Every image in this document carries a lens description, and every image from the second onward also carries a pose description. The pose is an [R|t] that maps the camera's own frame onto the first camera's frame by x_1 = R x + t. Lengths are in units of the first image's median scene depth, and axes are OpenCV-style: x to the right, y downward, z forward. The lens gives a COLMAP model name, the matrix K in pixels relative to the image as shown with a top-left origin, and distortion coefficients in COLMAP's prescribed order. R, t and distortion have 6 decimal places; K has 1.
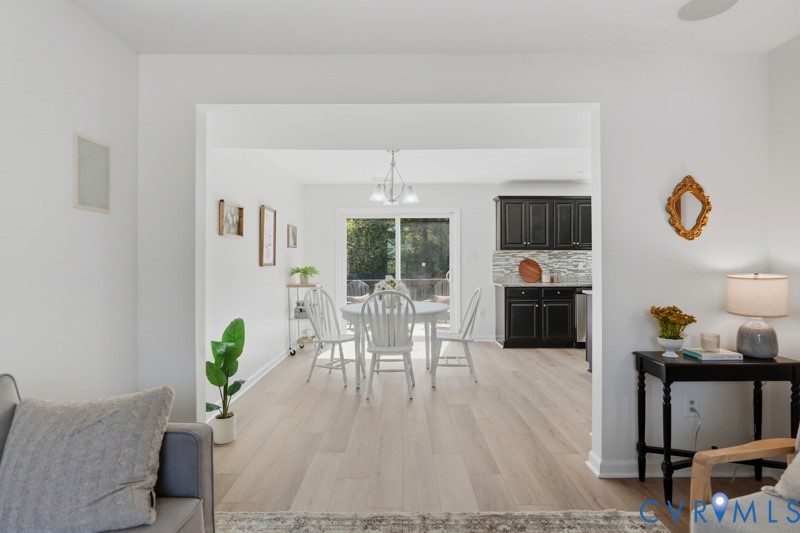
lens RADIAL K [[432.1, 0, 400.0], [0, 432.1, 266.5], [0, 0, 1]] dist [-0.000507, 0.000160]
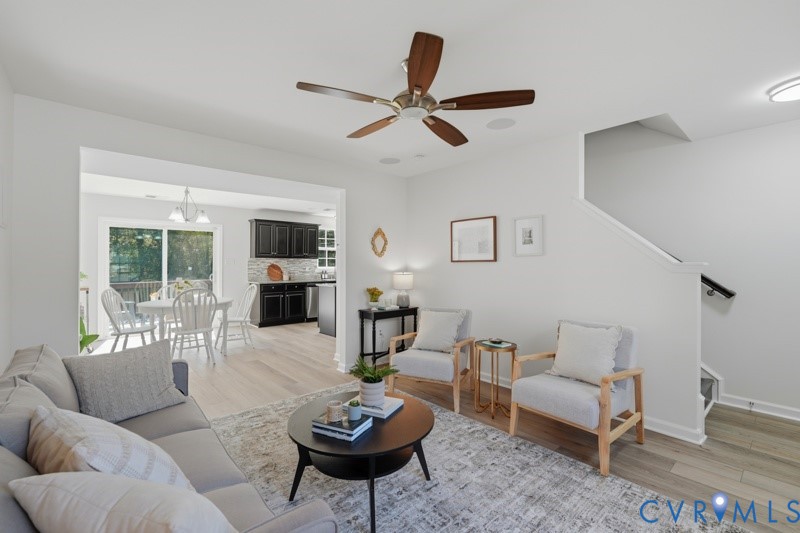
lens RADIAL K [[359.7, 0, 400.0], [0, 359.7, 266.5], [0, 0, 1]] dist [-0.002736, -0.000140]
pose [[0.750401, -0.000808, 0.660982, -0.184544], [0.005594, 0.999971, -0.005128, -0.001431], [-0.660959, 0.007546, 0.750384, -0.176390]]
